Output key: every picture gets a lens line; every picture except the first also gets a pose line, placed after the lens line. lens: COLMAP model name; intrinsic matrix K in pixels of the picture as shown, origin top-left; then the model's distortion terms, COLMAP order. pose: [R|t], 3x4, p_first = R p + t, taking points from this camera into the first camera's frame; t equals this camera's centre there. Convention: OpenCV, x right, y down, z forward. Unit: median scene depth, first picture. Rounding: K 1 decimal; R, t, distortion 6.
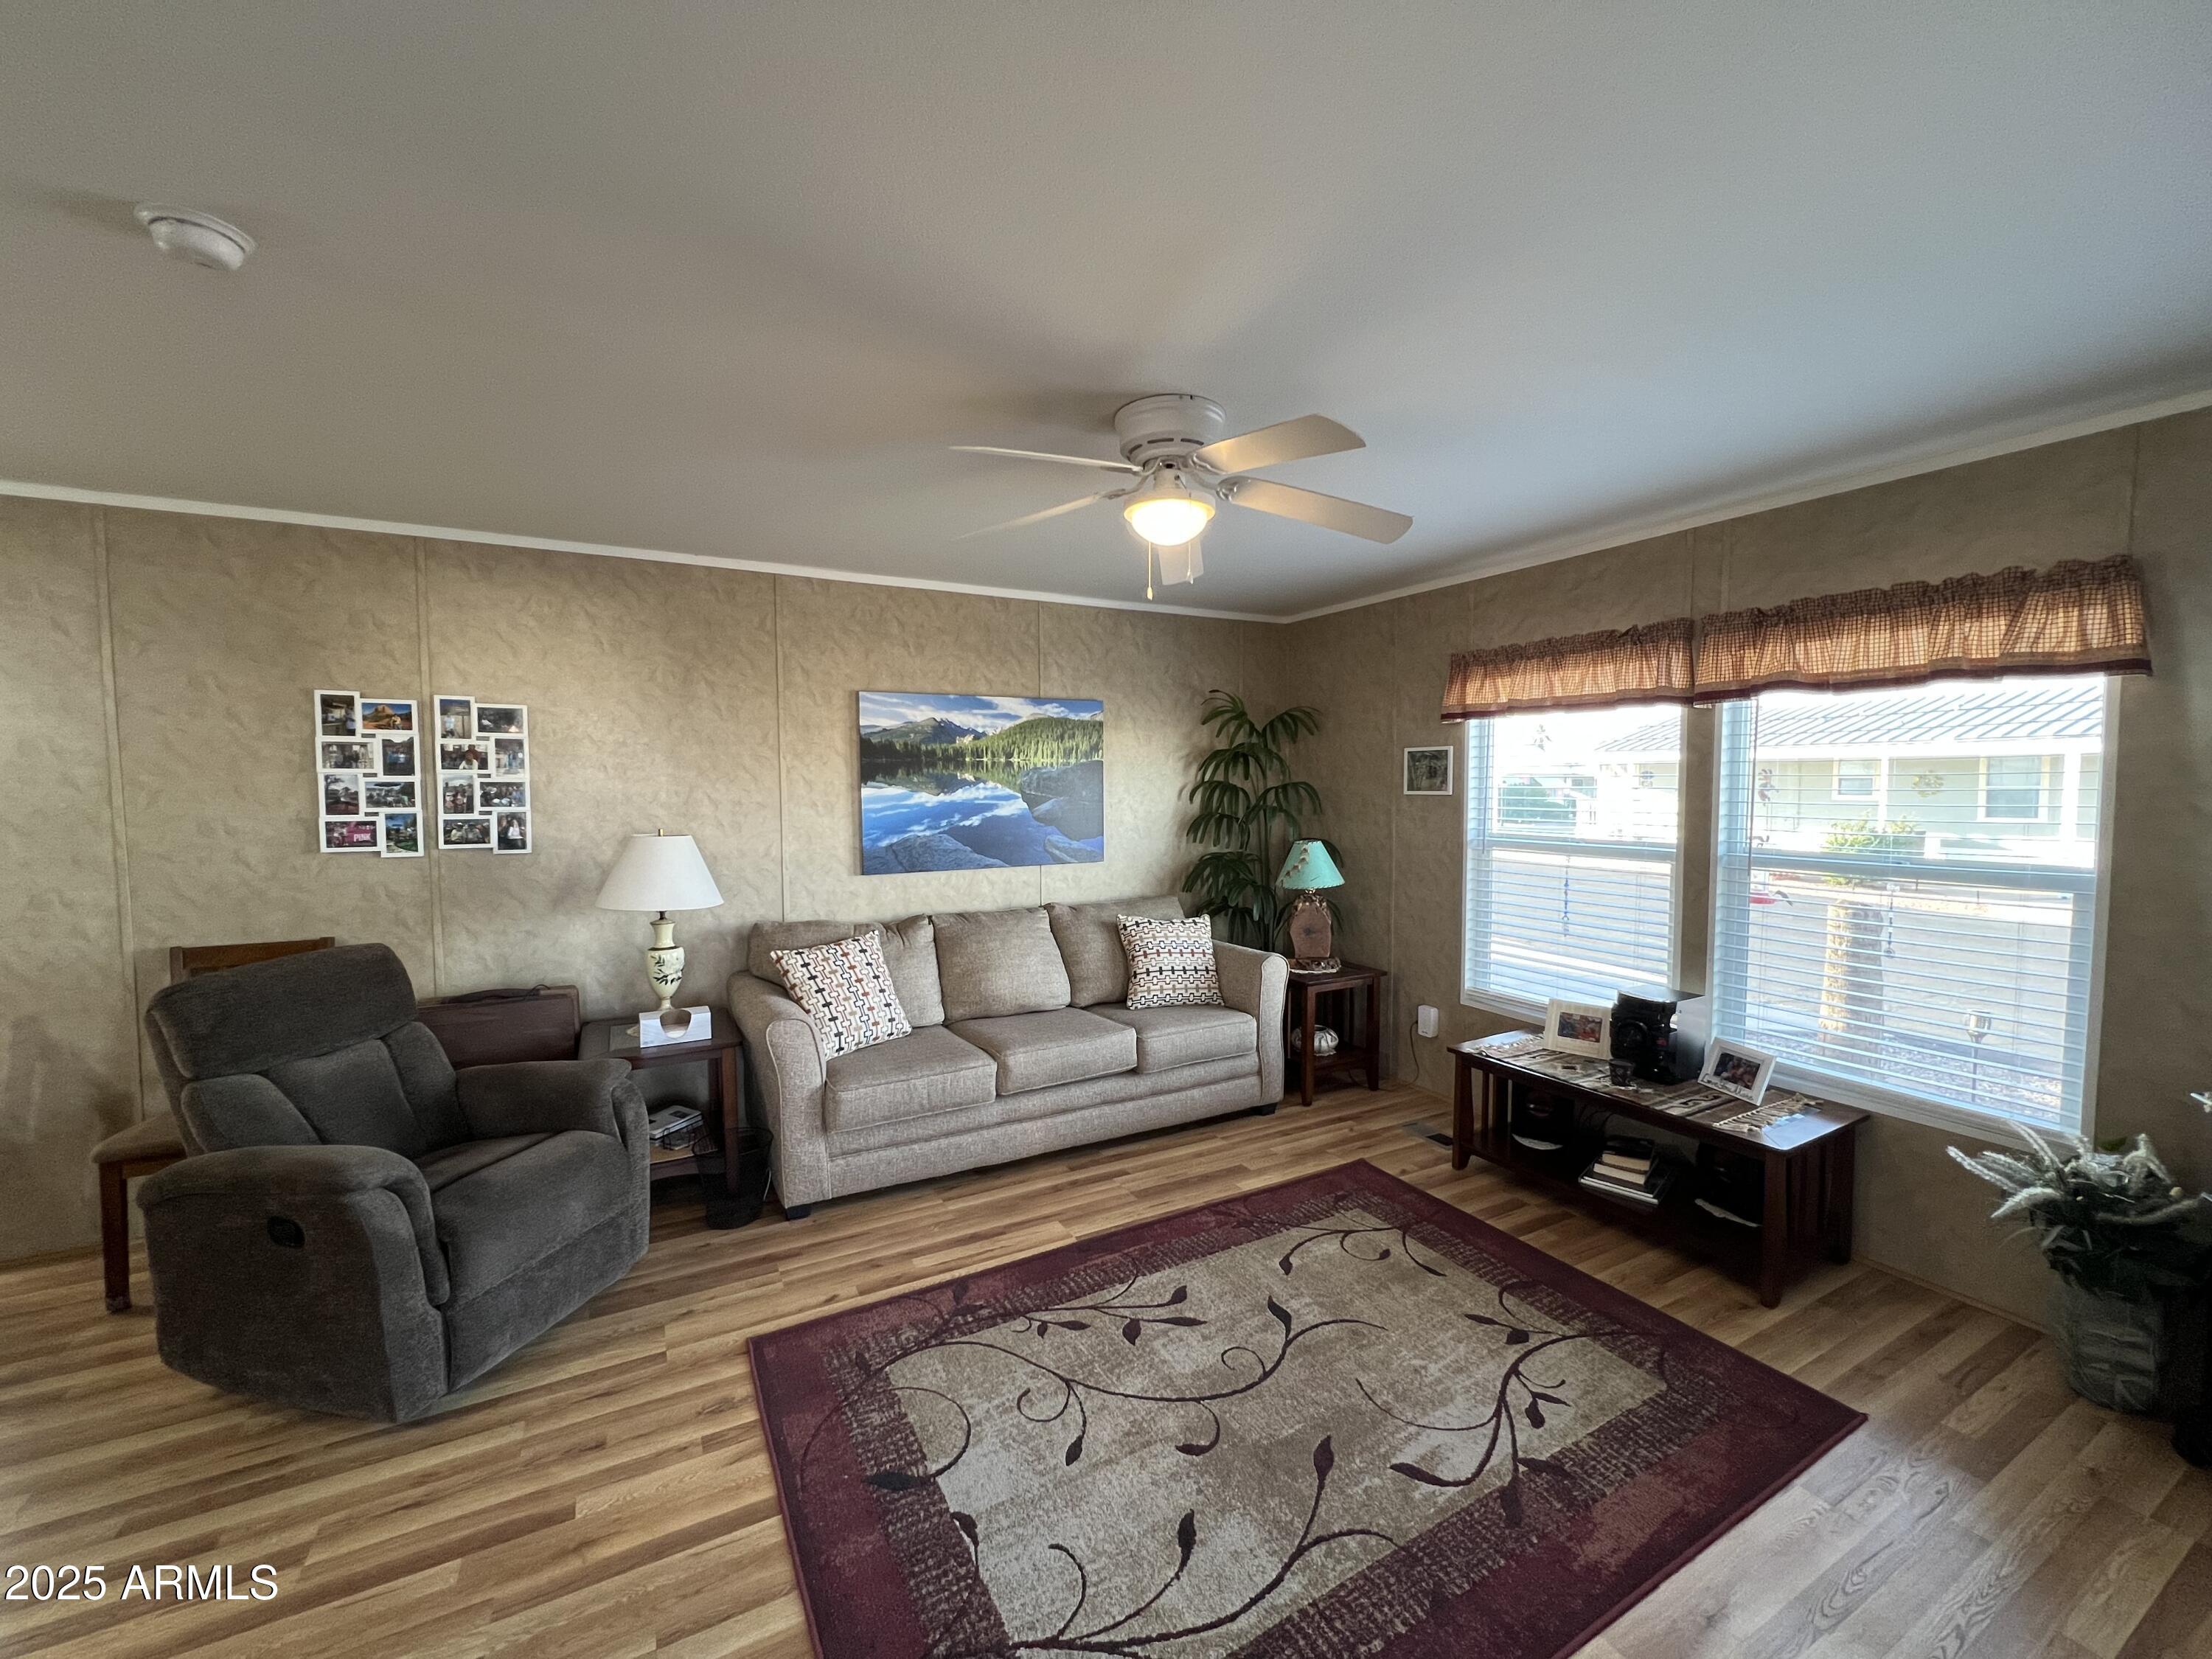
lens RADIAL K [[890.8, 0, 1106.0], [0, 890.8, 829.5], [0, 0, 1]] dist [-0.000117, 0.000198]
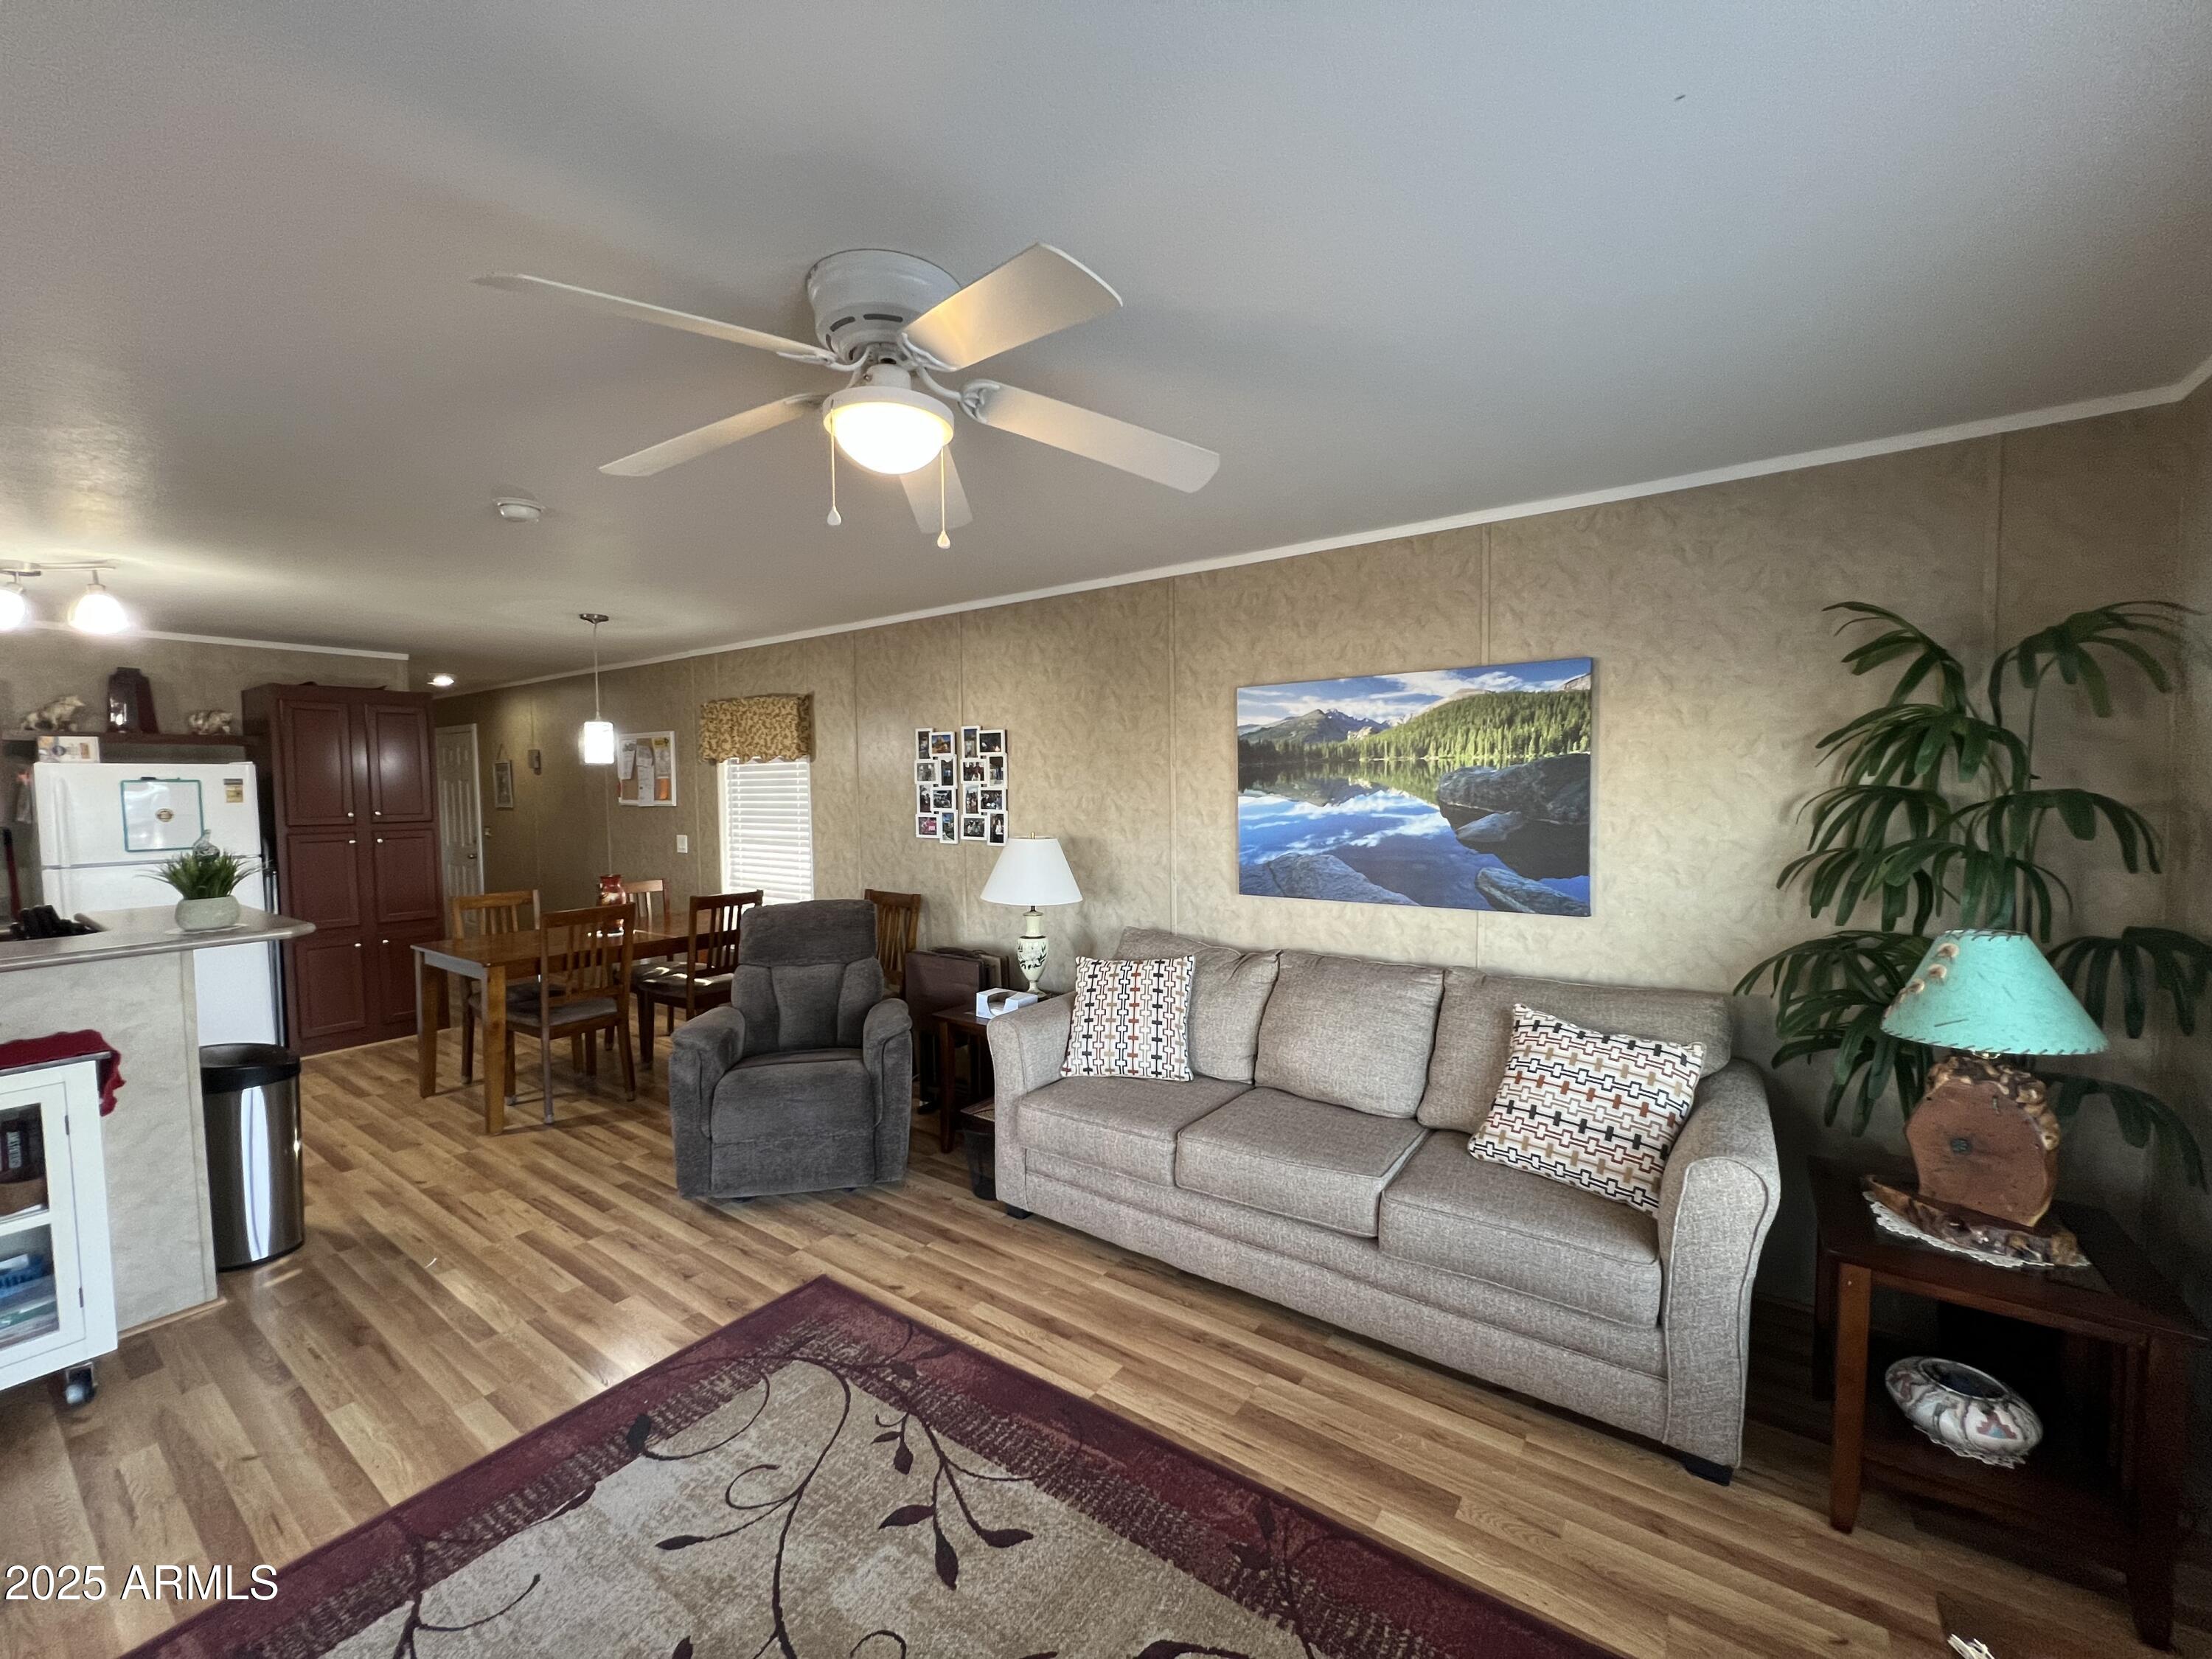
lens RADIAL K [[890.8, 0, 1106.0], [0, 890.8, 829.5], [0, 0, 1]] dist [-0.000117, 0.000198]
pose [[0.430034, 0.042391, -0.901817, 0.474738], [-0.042375, 0.998744, 0.026740, -0.031845], [0.901818, 0.026715, 0.431290, 0.501453]]
